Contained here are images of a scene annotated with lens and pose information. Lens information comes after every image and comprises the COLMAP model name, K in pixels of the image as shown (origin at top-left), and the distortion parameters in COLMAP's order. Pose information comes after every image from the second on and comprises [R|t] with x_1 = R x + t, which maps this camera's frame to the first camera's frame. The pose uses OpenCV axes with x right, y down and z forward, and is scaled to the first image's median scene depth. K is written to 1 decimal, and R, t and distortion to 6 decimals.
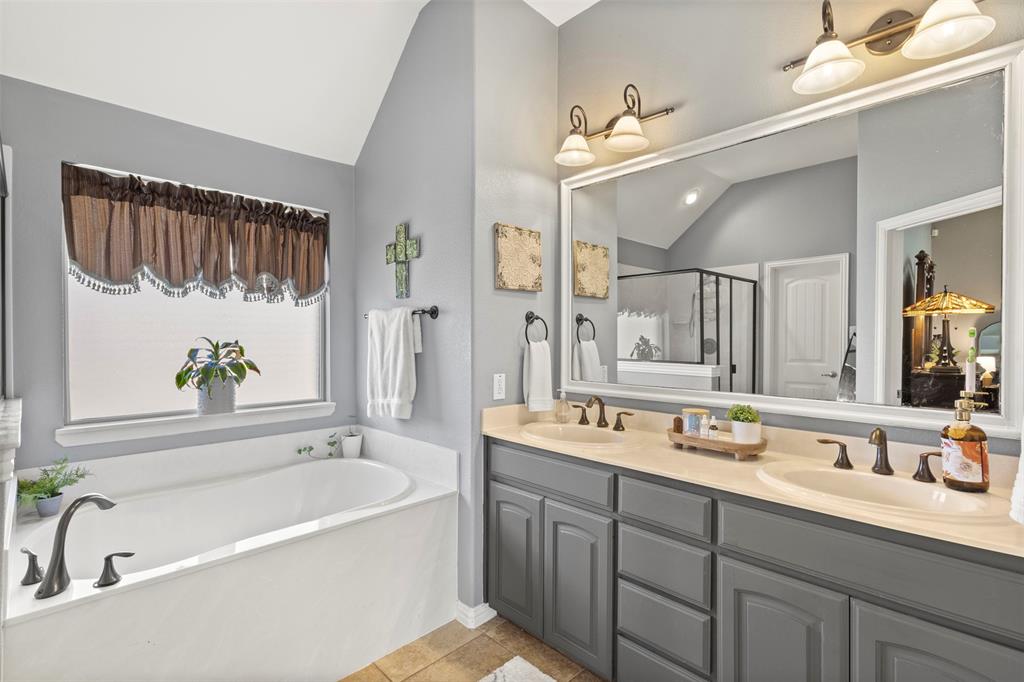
lens RADIAL K [[467.0, 0, 512.0], [0, 467.0, 341.0], [0, 0, 1]] dist [0.005119, -0.000527]
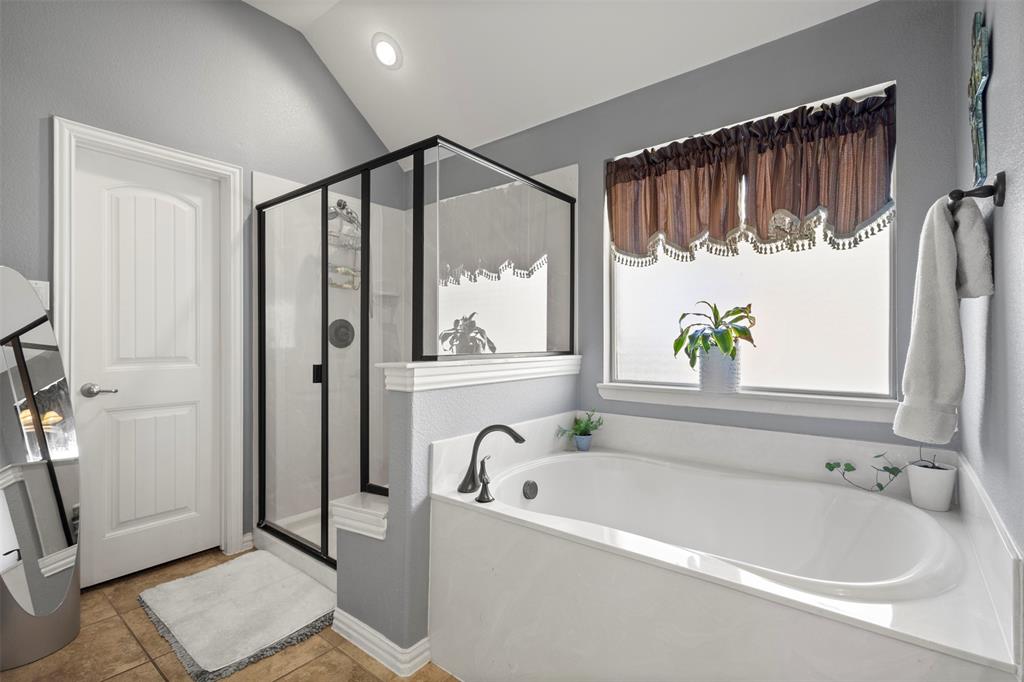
lens RADIAL K [[467.0, 0, 512.0], [0, 467.0, 341.0], [0, 0, 1]] dist [0.005119, -0.000527]
pose [[0.118426, -0.002204, -0.992960, 0.160343], [-0.005400, 0.999981, -0.002864, 0.065776], [0.992948, 0.005701, 0.118412, 0.495985]]
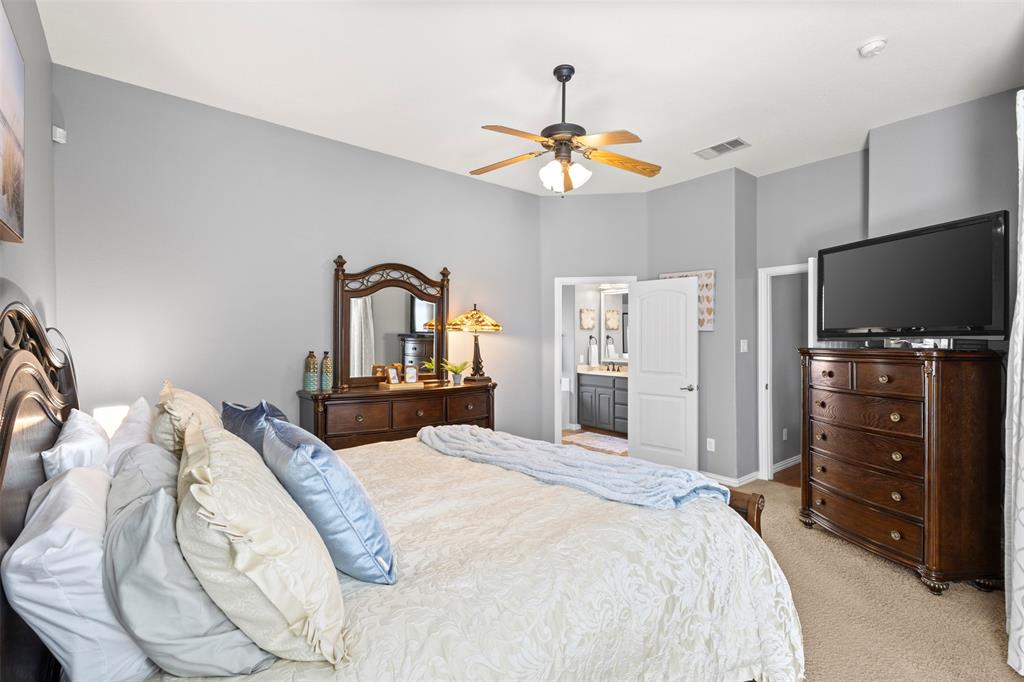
lens RADIAL K [[467.0, 0, 512.0], [0, 467.0, 341.0], [0, 0, 1]] dist [0.005119, -0.000527]
pose [[0.995623, -0.001049, -0.093451, -0.212187], [0.000852, 0.999997, -0.002140, -0.021316], [0.093453, 0.002051, 0.995622, -2.348145]]
